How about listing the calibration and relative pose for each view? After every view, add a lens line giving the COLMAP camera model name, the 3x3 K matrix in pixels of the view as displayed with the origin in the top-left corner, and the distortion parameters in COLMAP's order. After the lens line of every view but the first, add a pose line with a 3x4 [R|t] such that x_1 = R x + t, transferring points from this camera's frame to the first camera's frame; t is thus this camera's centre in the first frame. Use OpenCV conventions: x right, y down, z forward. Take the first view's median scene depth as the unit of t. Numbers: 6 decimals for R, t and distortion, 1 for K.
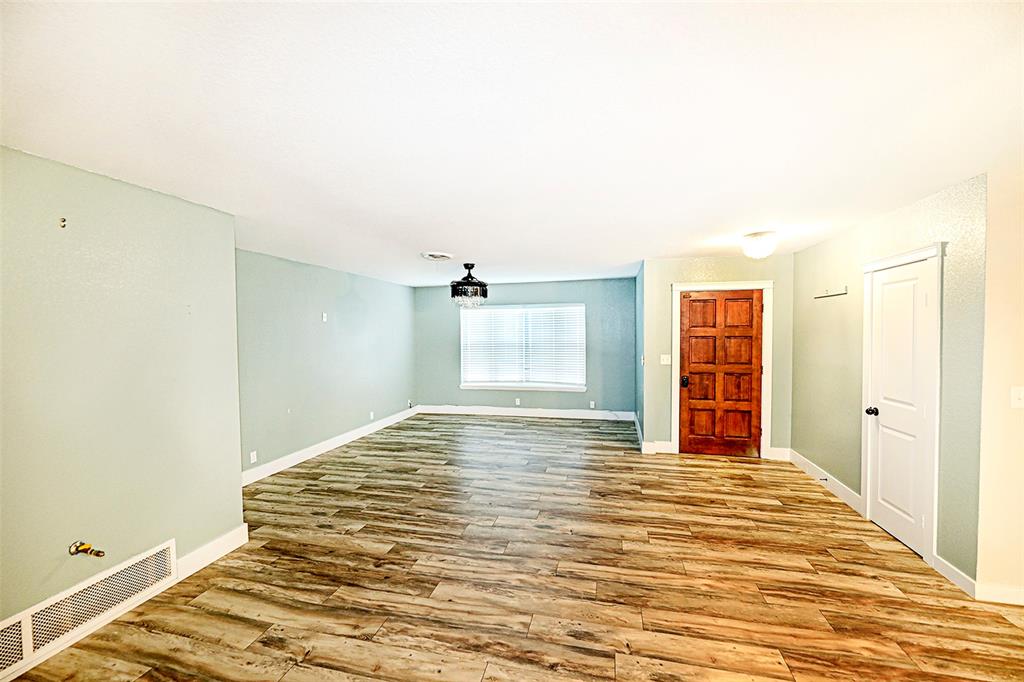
lens RADIAL K [[411.9, 0, 509.0], [0, 411.9, 342.3], [0, 0, 1]] dist [-0.000878, -0.004418]
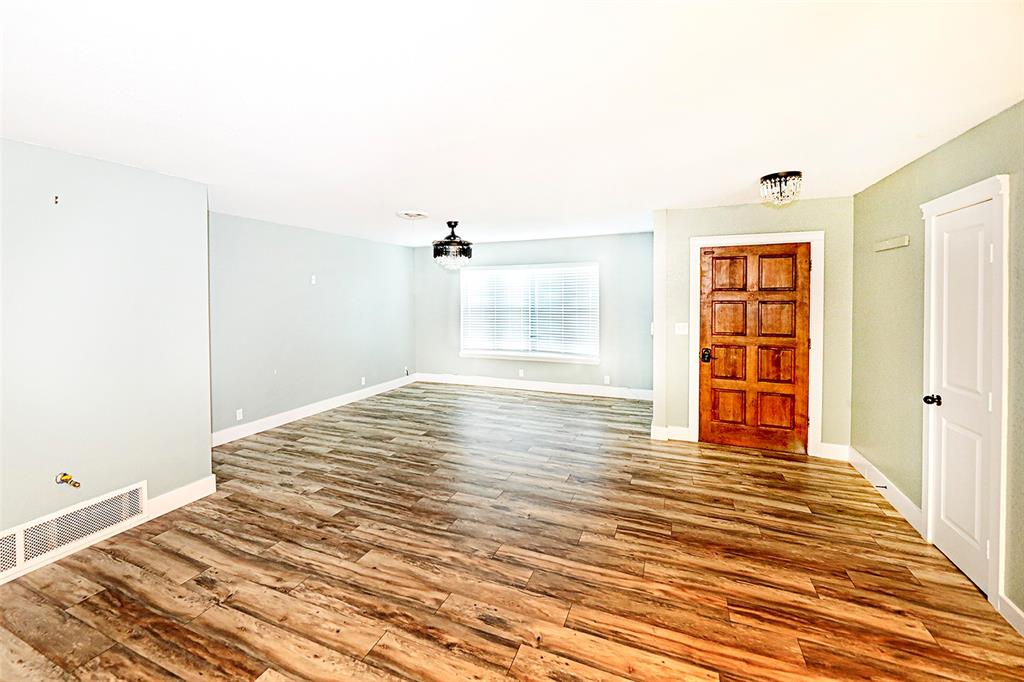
lens RADIAL K [[483.0, 0, 509.9], [0, 483.0, 301.1], [0, 0, 1]] dist [-0.000343, -0.005858]
pose [[0.976541, 0.006184, -0.215242, 0.344973], [-0.009947, 0.999816, -0.016404, 0.008089], [0.215101, 0.018160, 0.976423, -0.050521]]
